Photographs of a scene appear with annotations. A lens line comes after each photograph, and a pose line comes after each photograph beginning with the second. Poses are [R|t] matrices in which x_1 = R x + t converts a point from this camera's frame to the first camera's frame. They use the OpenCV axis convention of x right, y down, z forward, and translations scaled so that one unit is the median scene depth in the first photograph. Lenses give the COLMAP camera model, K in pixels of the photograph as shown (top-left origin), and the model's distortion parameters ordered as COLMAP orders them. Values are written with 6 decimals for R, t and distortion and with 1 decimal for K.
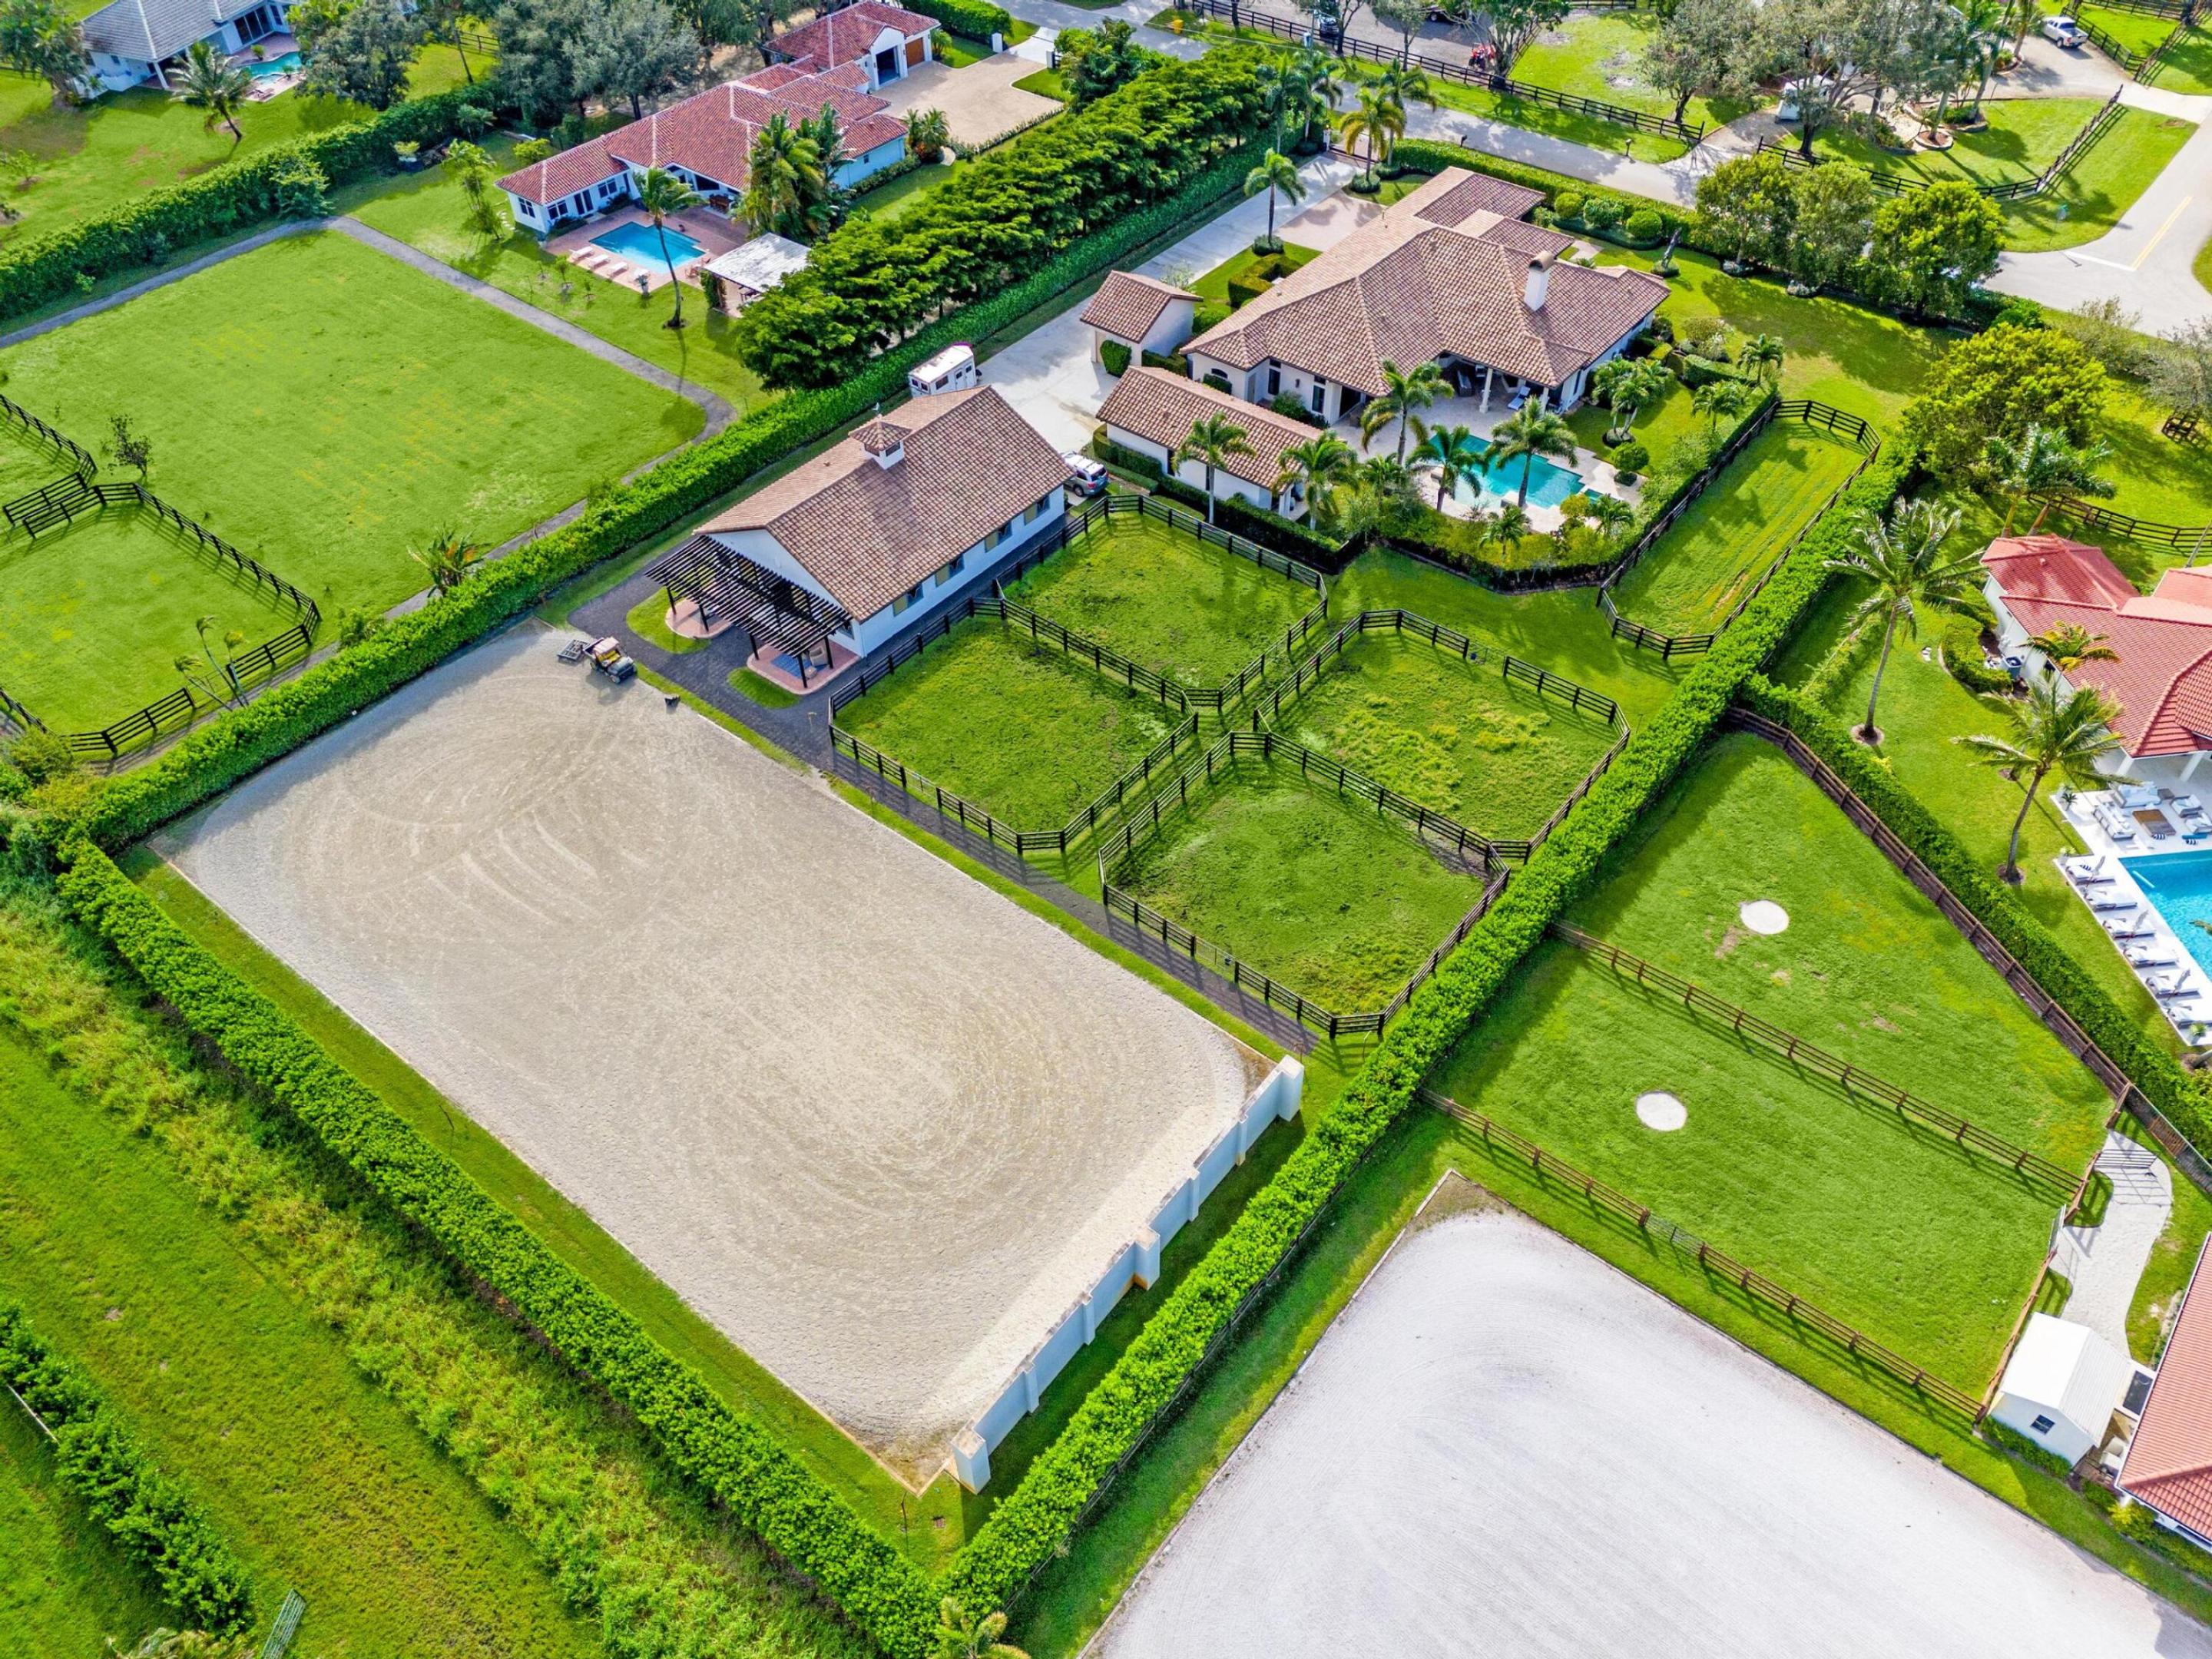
lens RADIAL K [[1615.6, 0, 1111.7], [0, 1615.6, 825.1], [0, 0, 1]] dist [0.094851, -0.101207]
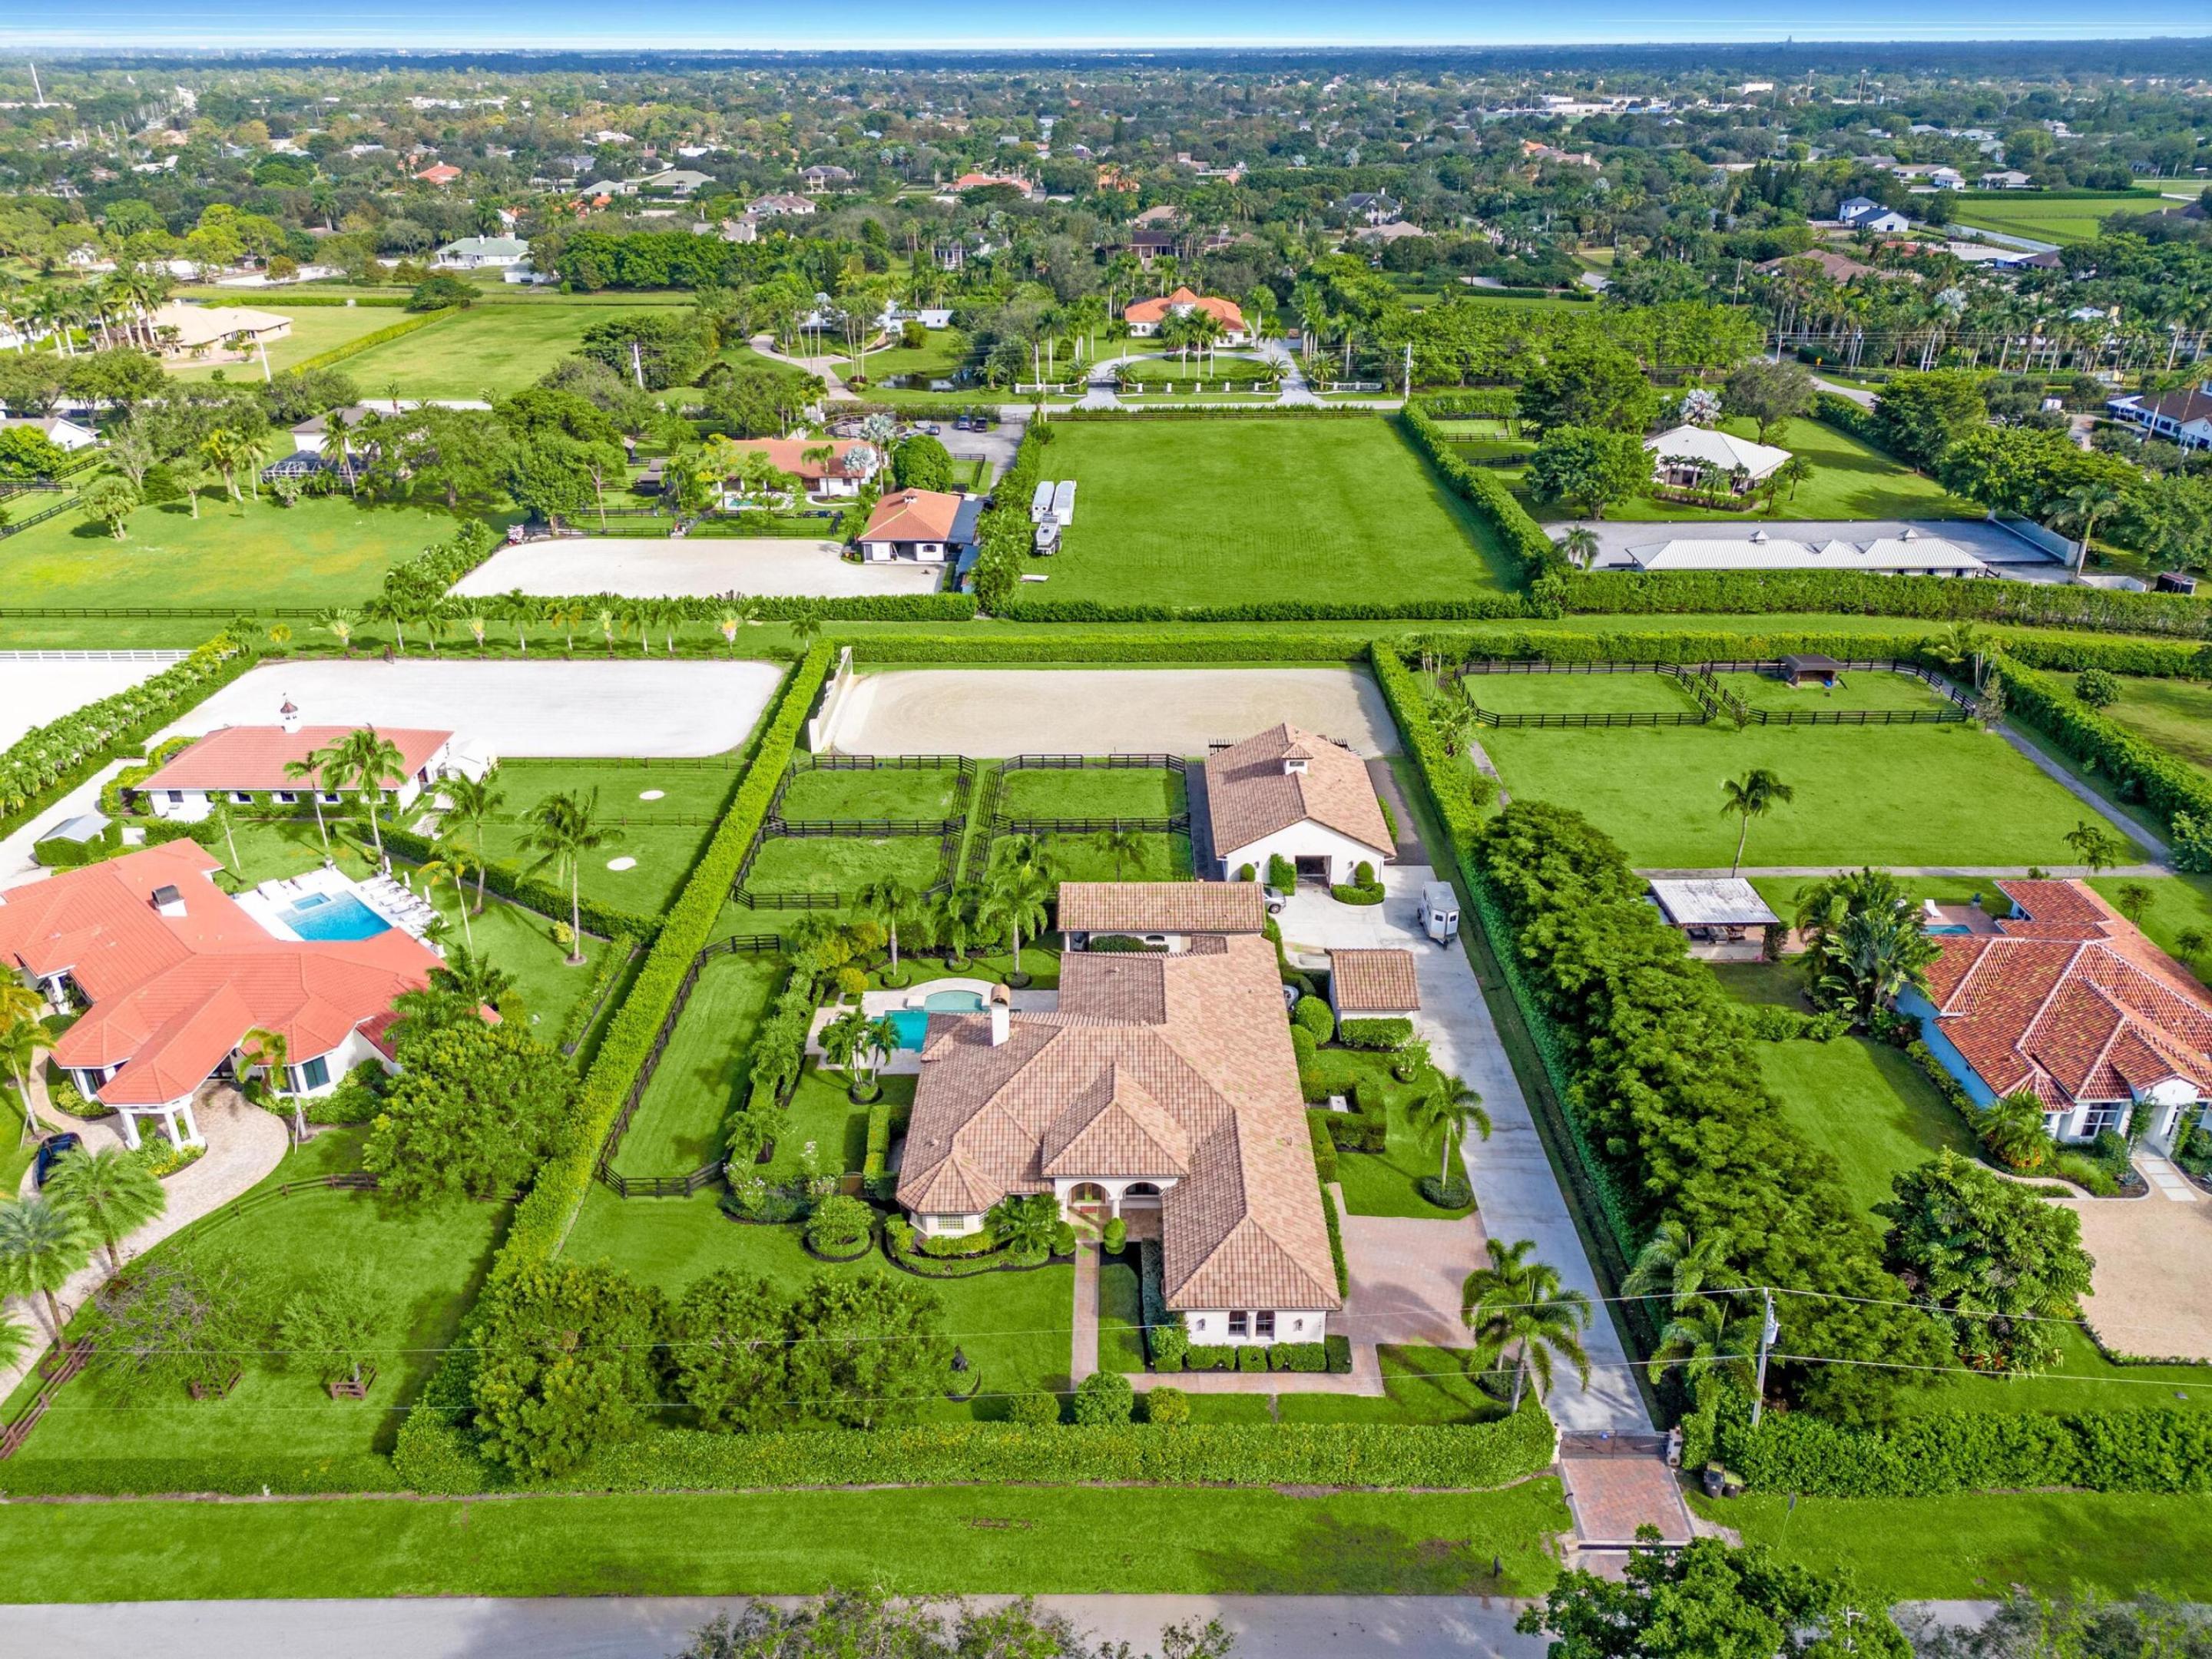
lens RADIAL K [[1615.6, 0, 1111.7], [0, 1615.6, 825.1], [0, 0, 1]] dist [0.094851, -0.101207]
pose [[-0.781215, 0.285835, -0.554978, 0.701670], [-0.431558, 0.395084, 0.810966, -1.165478], [0.451066, 0.873045, -0.185291, 1.143179]]
